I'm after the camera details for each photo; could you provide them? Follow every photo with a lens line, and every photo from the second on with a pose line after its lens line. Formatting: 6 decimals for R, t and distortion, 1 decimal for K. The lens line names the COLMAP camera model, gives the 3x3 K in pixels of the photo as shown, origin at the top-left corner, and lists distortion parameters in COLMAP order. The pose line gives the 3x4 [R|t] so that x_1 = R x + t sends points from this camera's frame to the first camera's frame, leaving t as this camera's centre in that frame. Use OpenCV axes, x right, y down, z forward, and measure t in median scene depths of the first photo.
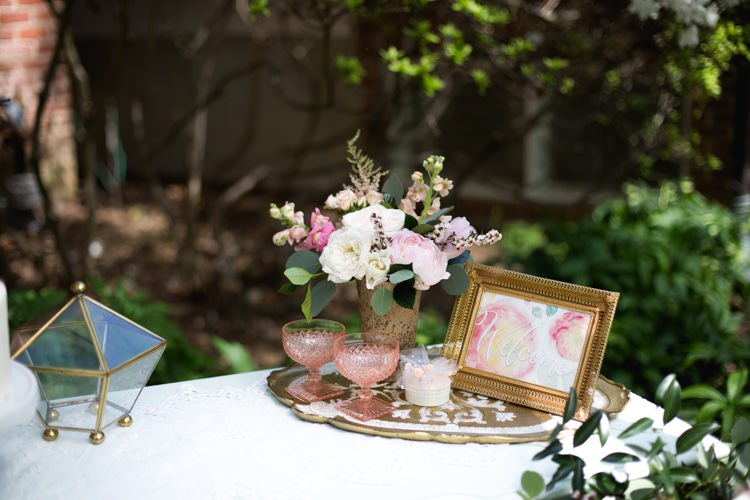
lens RADIAL K [[1127.3, 0, 375.0], [0, 1127.3, 250.0], [0, 0, 1]] dist [-0.148029, 0.135741]
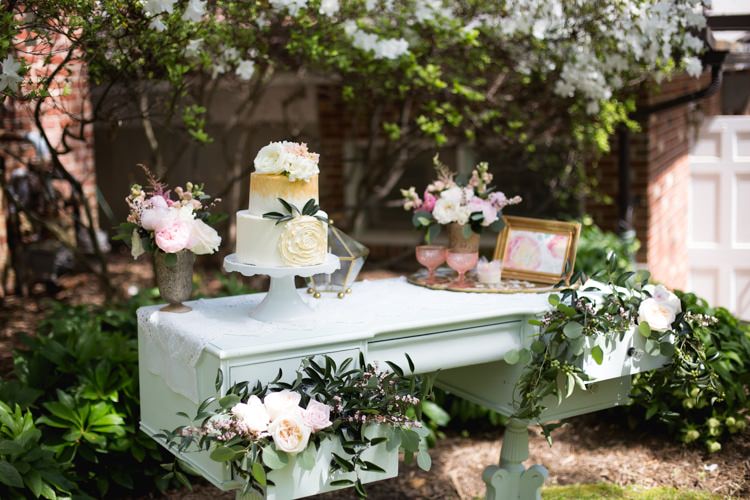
lens RADIAL K [[1127.3, 0, 375.0], [0, 1127.3, 250.0], [0, 0, 1]] dist [-0.148029, 0.135741]
pose [[0.993717, -0.033400, 0.106822, -0.353295], [0.042418, 0.995622, -0.083290, 0.226617], [-0.103573, 0.087298, 0.990783, -0.923093]]
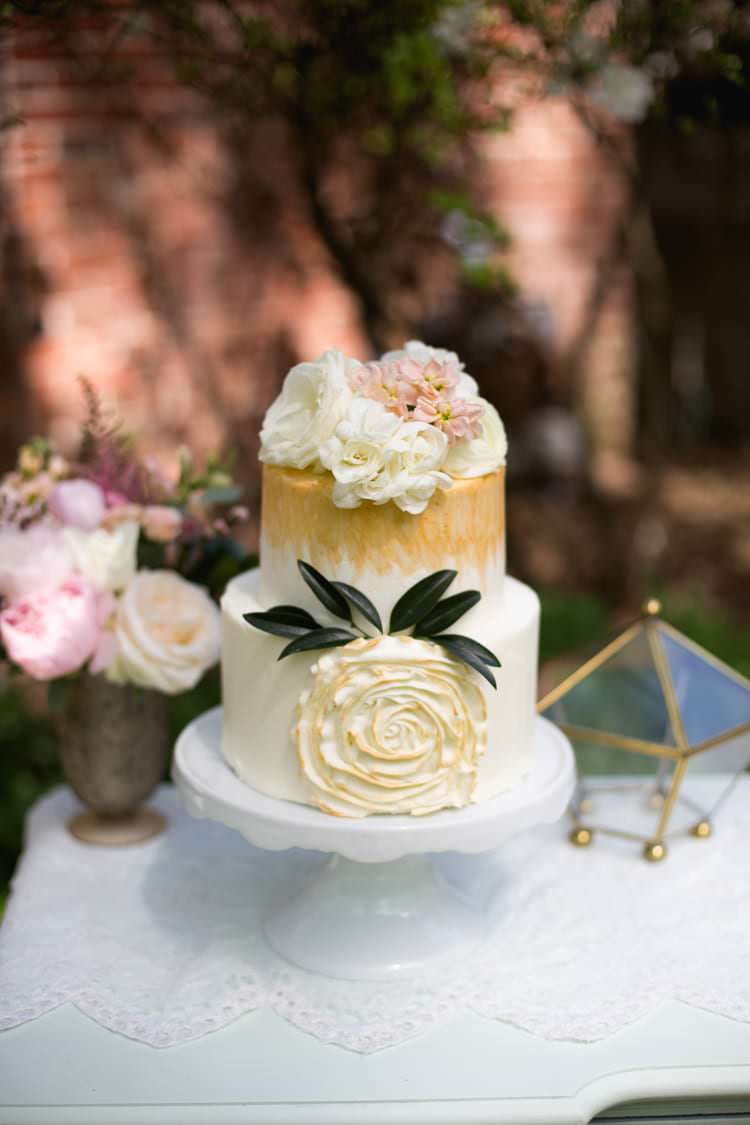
lens RADIAL K [[1691.0, 0, 375.0], [0, 1691.0, 562.5], [0, 0, 1]] dist [-0.148029, 0.135741]
pose [[0.918353, 0.087873, -0.385883, -0.041389], [-0.082593, 0.996123, 0.030275, -0.005906], [0.387047, 0.004068, 0.922051, 0.072075]]
